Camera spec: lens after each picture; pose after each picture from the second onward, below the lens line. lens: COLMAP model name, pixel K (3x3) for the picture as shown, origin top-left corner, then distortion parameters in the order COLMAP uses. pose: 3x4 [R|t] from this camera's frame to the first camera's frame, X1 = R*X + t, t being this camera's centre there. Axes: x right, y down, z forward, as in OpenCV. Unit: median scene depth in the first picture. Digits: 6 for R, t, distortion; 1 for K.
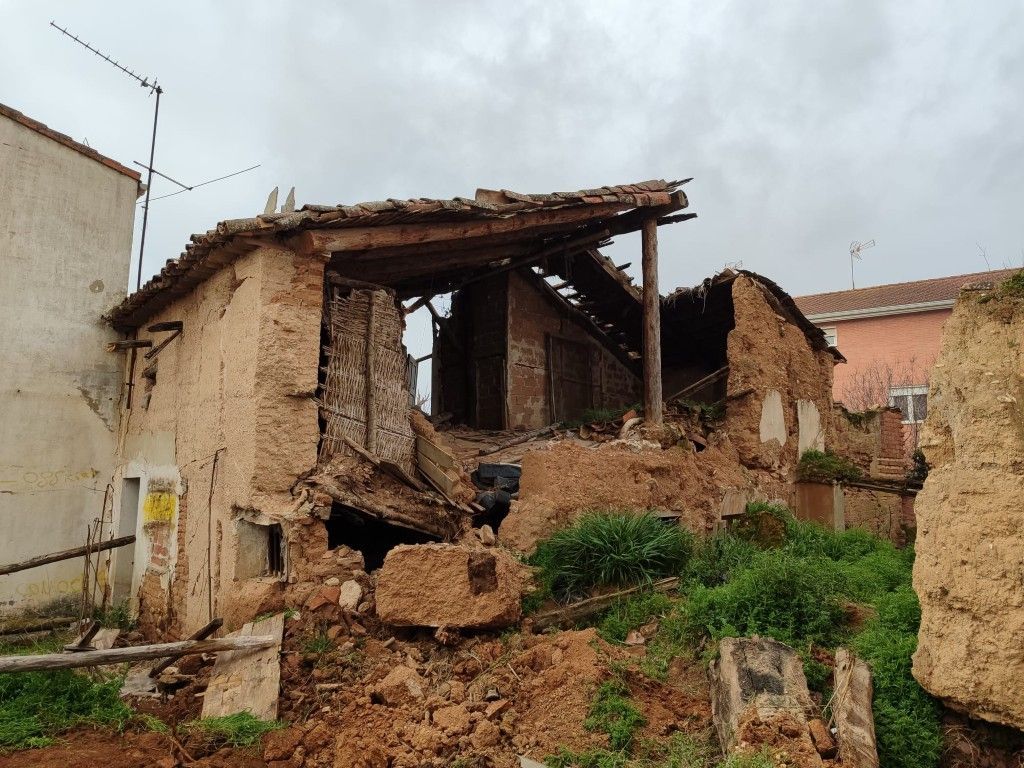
lens RADIAL K [[742.1, 0, 517.3], [0, 742.1, 379.1], [0, 0, 1]] dist [0.028924, -0.022799]
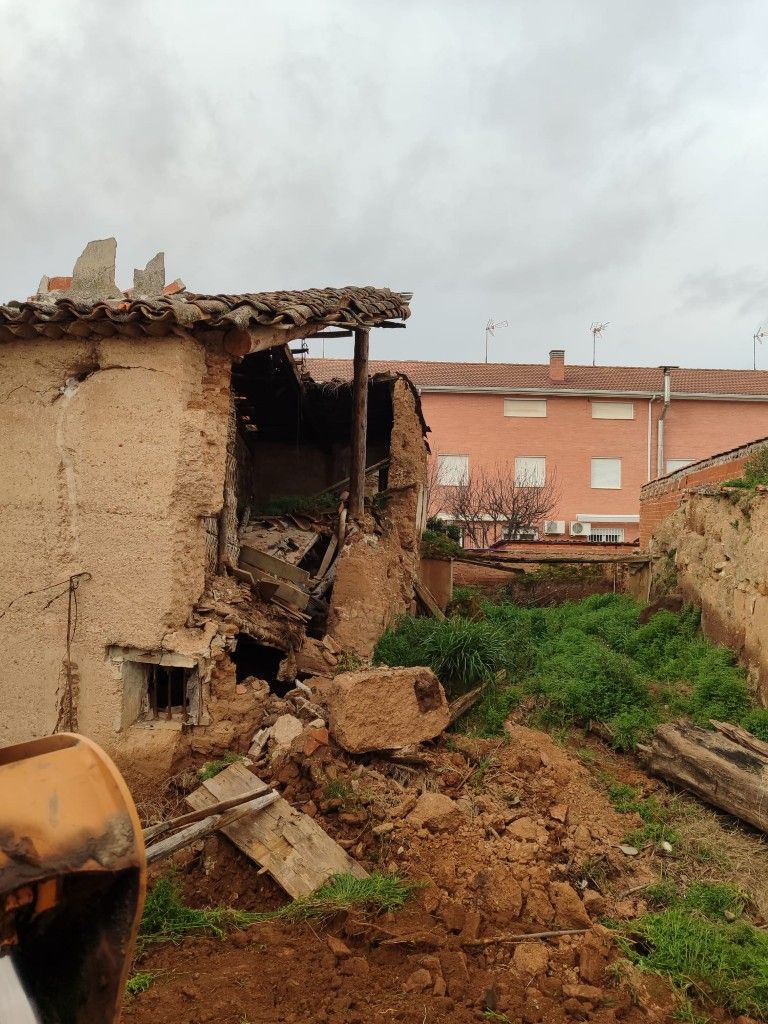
lens RADIAL K [[742.1, 0, 380.4], [0, 742.1, 507.4], [0, 0, 1]] dist [0.028924, -0.022799]
pose [[0.784043, 0.015173, 0.620521, -0.636001], [-0.102515, 0.989138, 0.105343, -0.095172], [-0.612182, -0.146206, 0.777082, 0.187148]]
